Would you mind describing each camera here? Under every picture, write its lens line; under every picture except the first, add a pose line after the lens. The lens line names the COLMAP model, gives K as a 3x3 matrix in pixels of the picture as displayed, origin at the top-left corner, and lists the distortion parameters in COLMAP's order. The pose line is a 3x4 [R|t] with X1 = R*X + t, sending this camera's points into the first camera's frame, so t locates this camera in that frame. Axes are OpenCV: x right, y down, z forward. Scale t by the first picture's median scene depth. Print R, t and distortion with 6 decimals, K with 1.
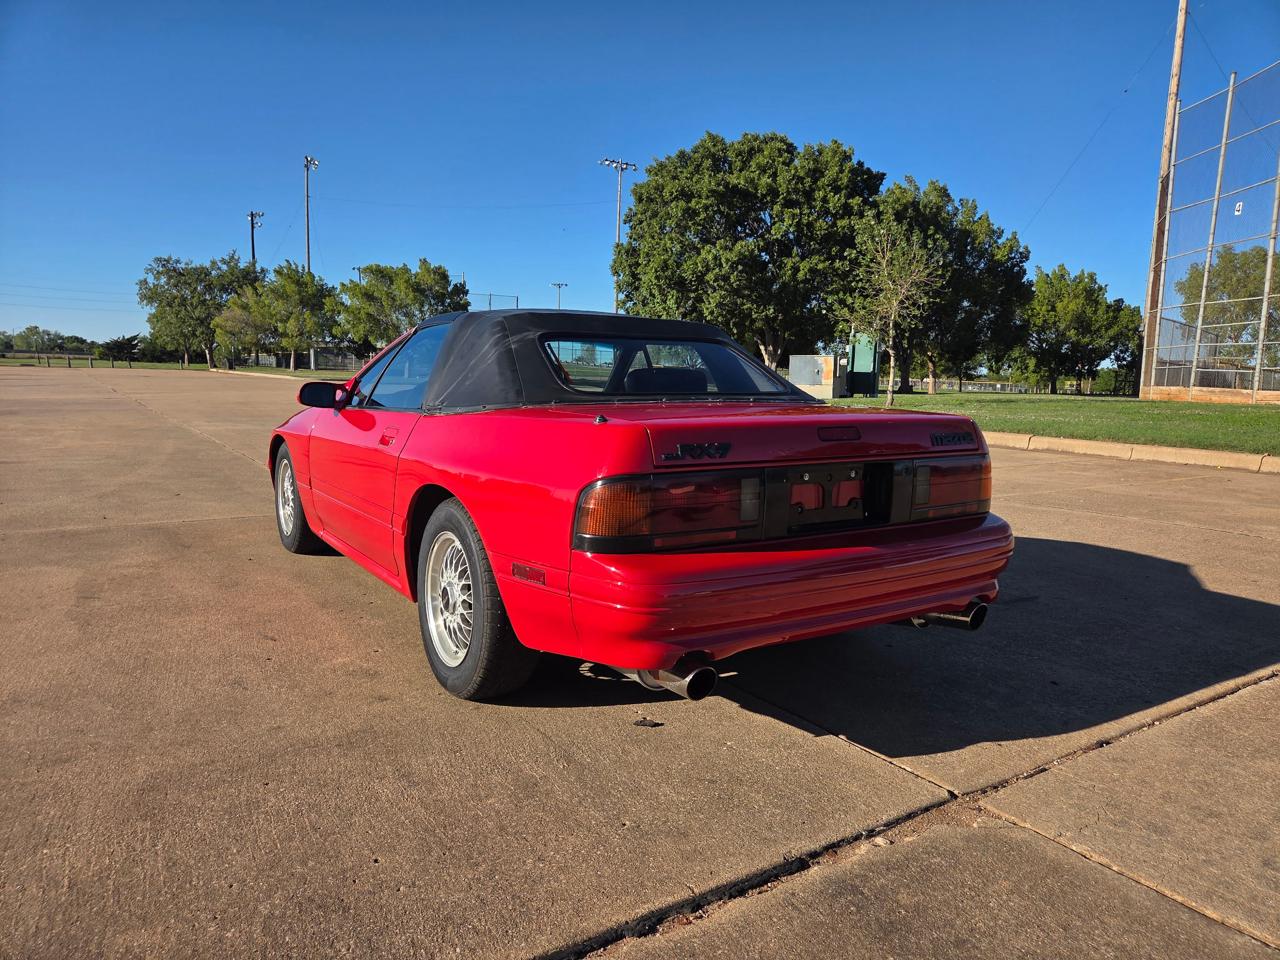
lens RADIAL K [[855.5, 0, 643.0], [0, 855.5, 481.7], [0, 0, 1]] dist [0.071033, -0.069171]
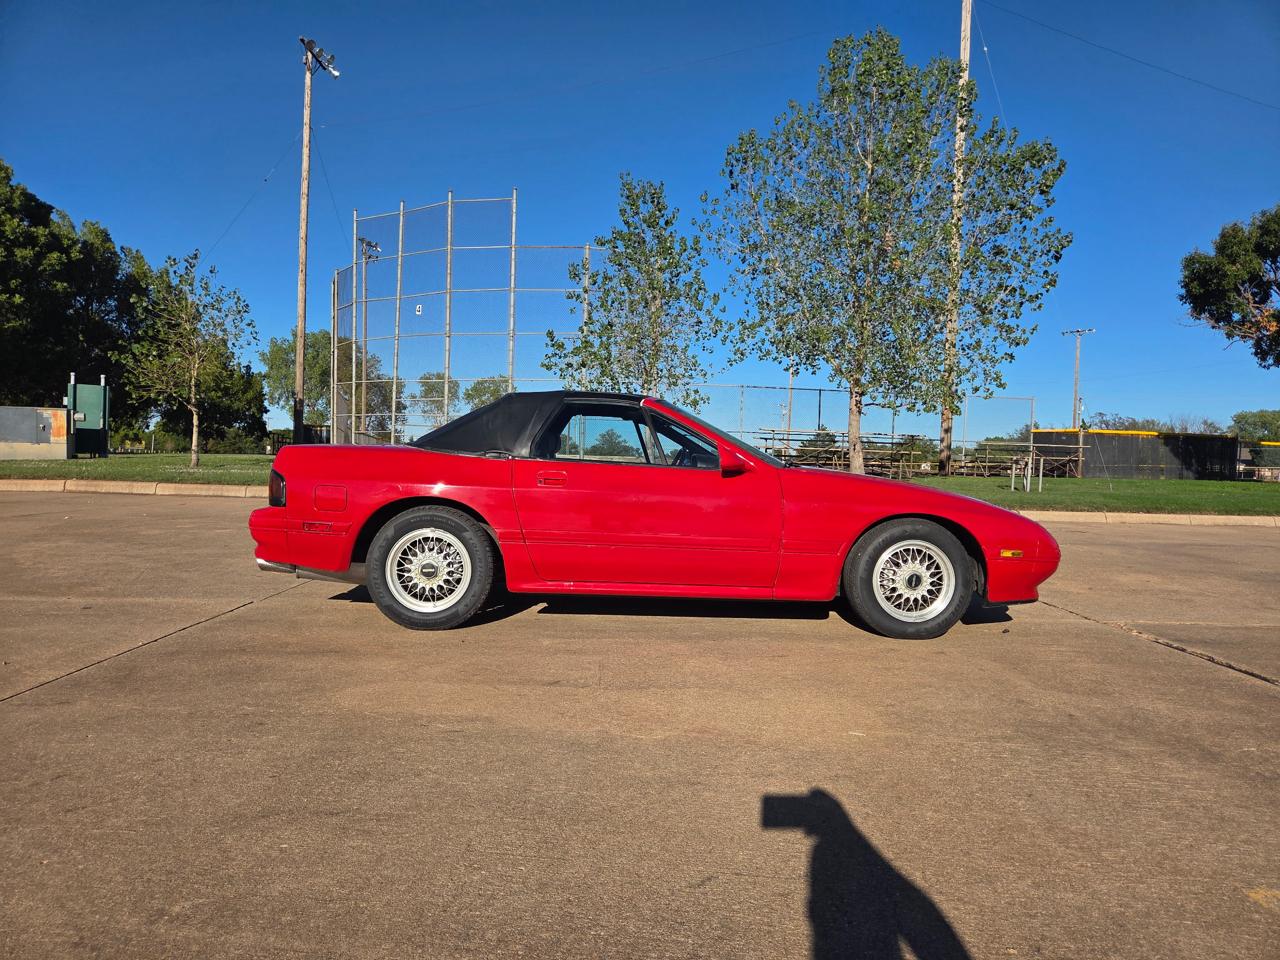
lens RADIAL K [[849.4, 0, 645.7], [0, 849.4, 489.5], [0, 0, 1]] dist [0.069604, -0.064172]
pose [[0.536493, -0.037926, 0.843052, -0.167046], [0.087471, 0.996108, -0.010853, -0.006296], [-0.839359, 0.079565, 0.537722, 0.052951]]
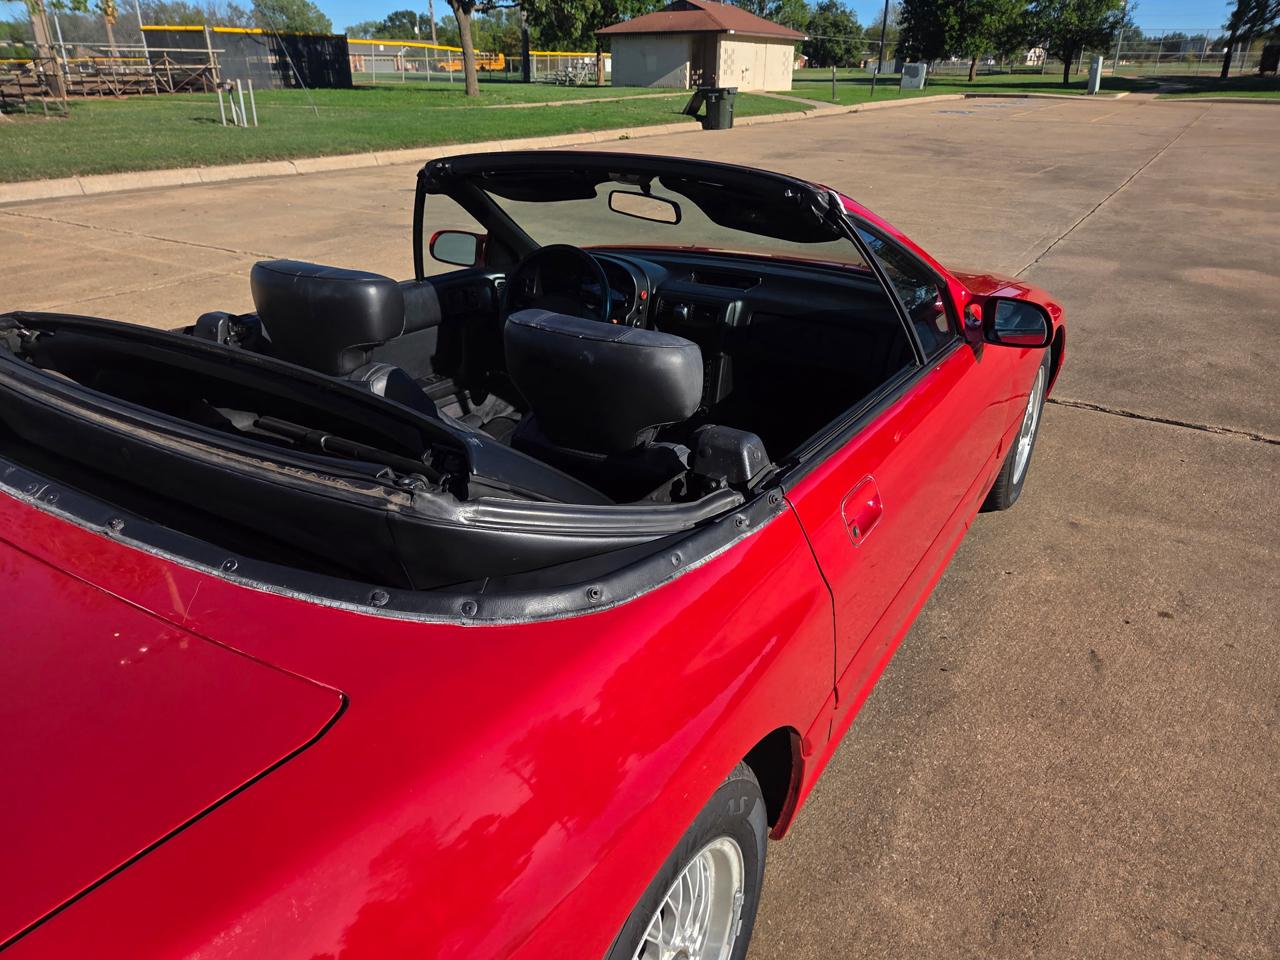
lens RADIAL K [[862.3, 0, 636.0], [0, 862.3, 482.5], [0, 0, 1]] dist [0.050634, -0.052159]
pose [[-0.394453, -0.418010, 0.818337, -0.087561], [0.097547, 0.866466, 0.489614, -0.036369], [-0.913724, 0.272956, -0.301004, 0.164904]]
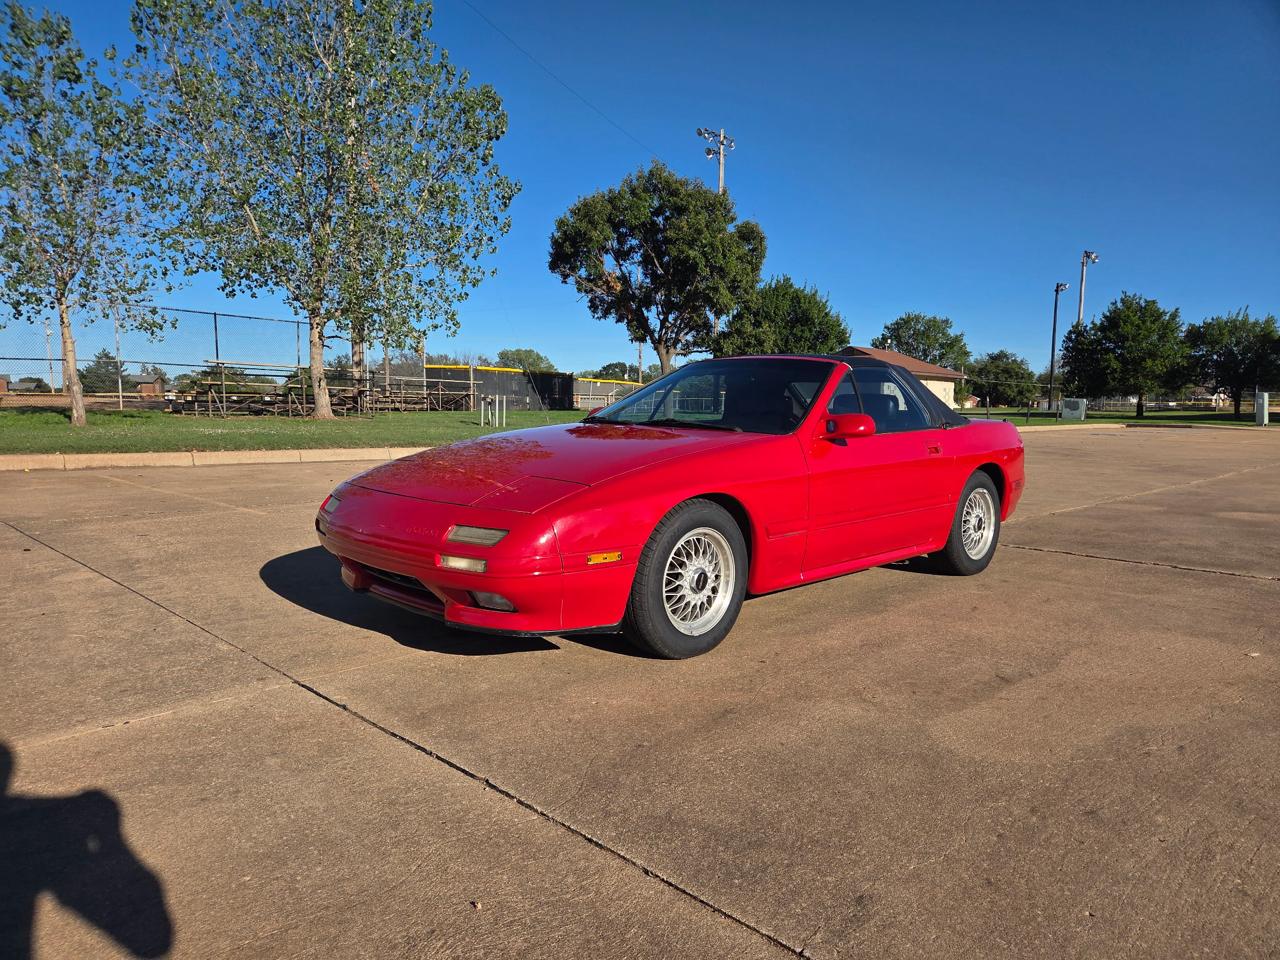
lens RADIAL K [[848.3, 0, 645.0], [0, 848.3, 497.8], [0, 0, 1]] dist [0.071947, -0.065289]
pose [[-0.206404, -0.131892, 0.969537, -0.169124], [0.100429, 0.982785, 0.155074, -0.025422], [-0.973299, 0.129378, -0.189605, 0.184951]]
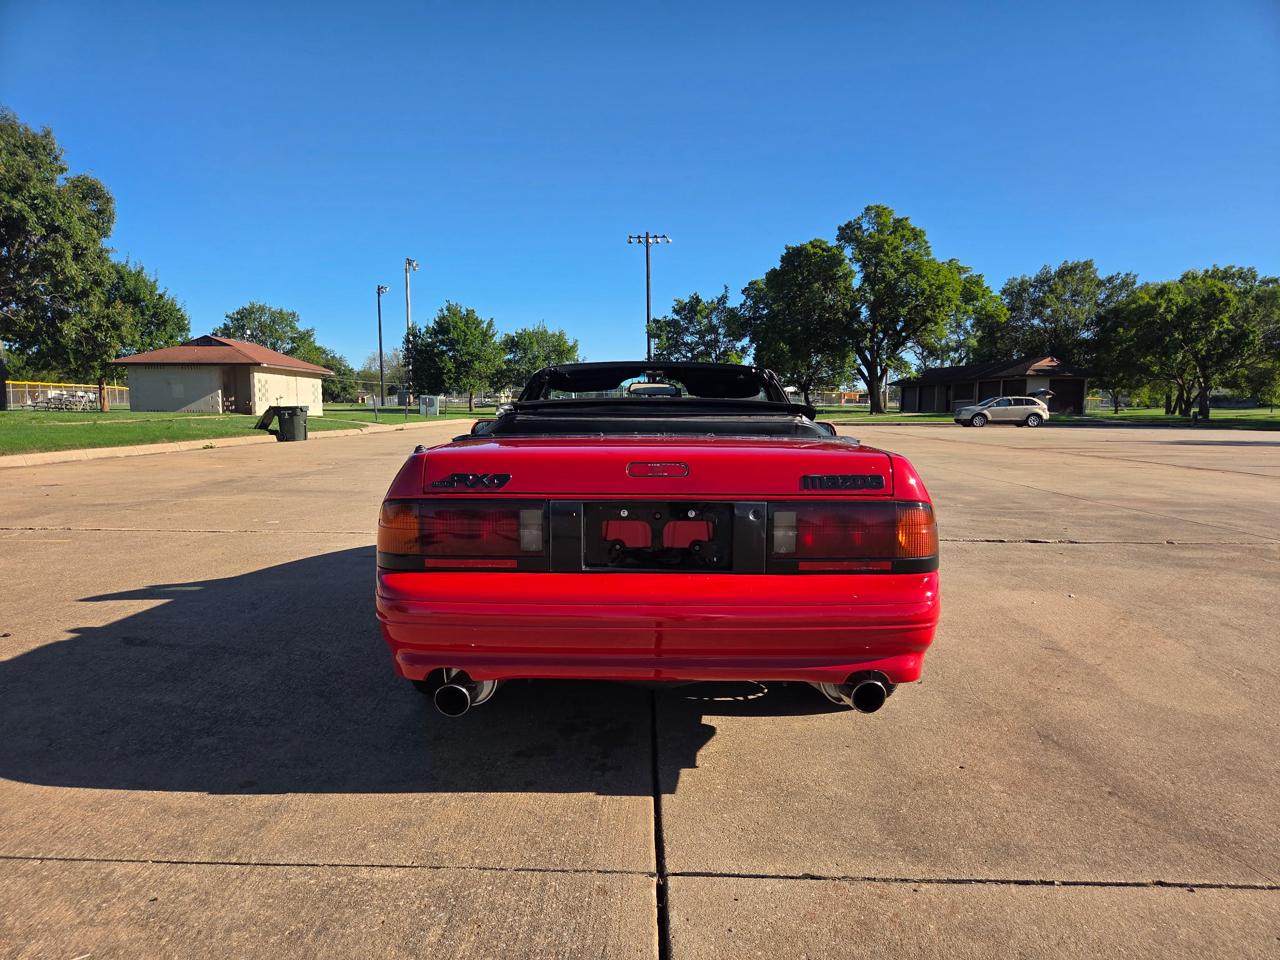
lens RADIAL K [[850.1, 0, 645.3], [0, 850.1, 494.2], [0, 0, 1]] dist [0.064962, -0.054342]
pose [[-0.819753, -0.086725, 0.566113, -0.100015], [0.044033, 0.975999, 0.213278, -0.034211], [-0.571022, 0.199762, -0.796259, 0.253851]]
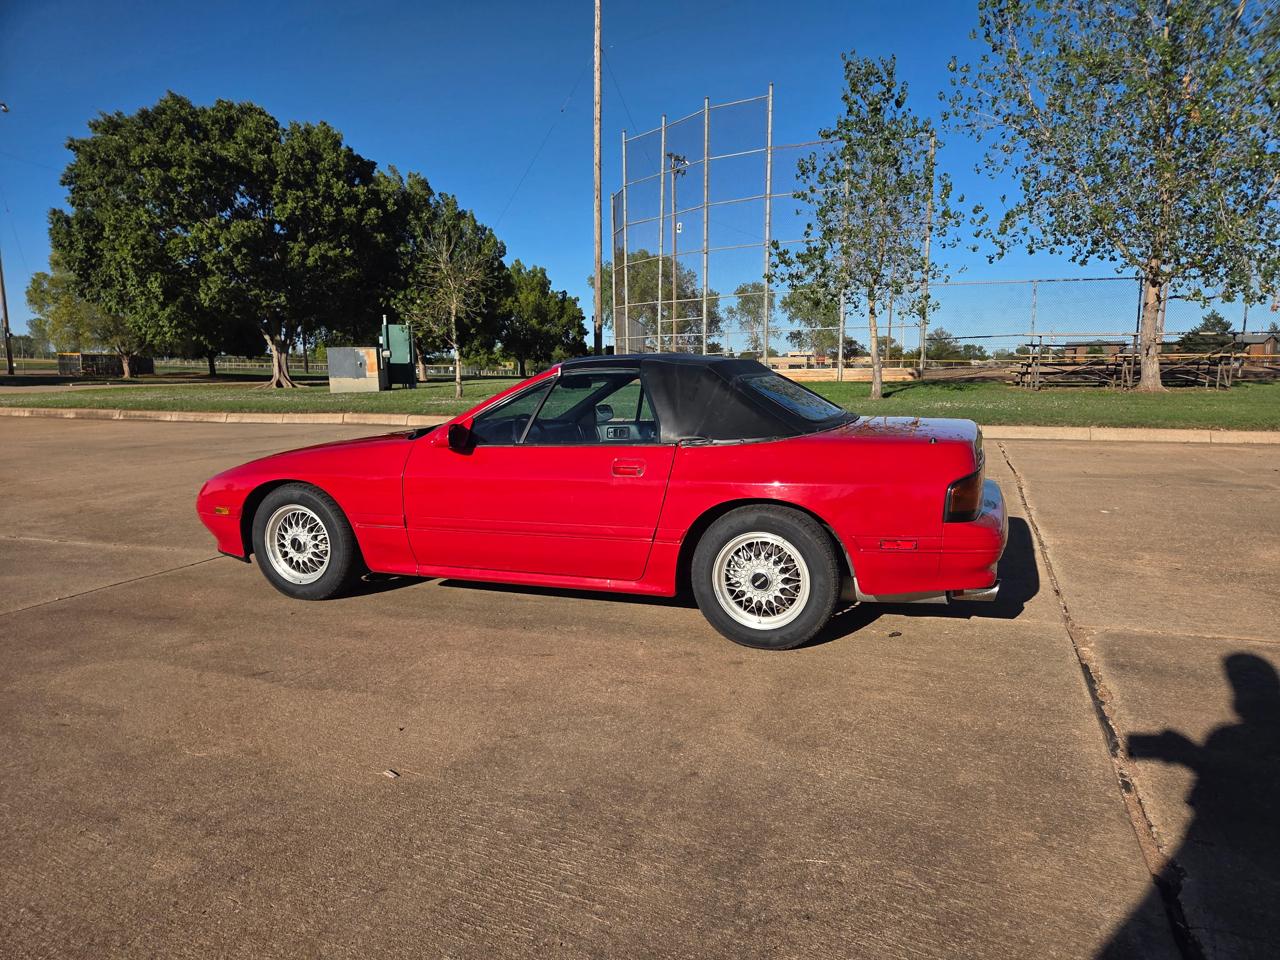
lens RADIAL K [[850.6, 0, 655.5], [0, 850.6, 503.2], [0, 0, 1]] dist [0.065421, -0.065417]
pose [[0.803744, -0.125103, 0.581675, -0.101521], [0.099059, 0.992136, 0.076505, -0.009481], [-0.586672, -0.003871, 0.809816, 0.000899]]
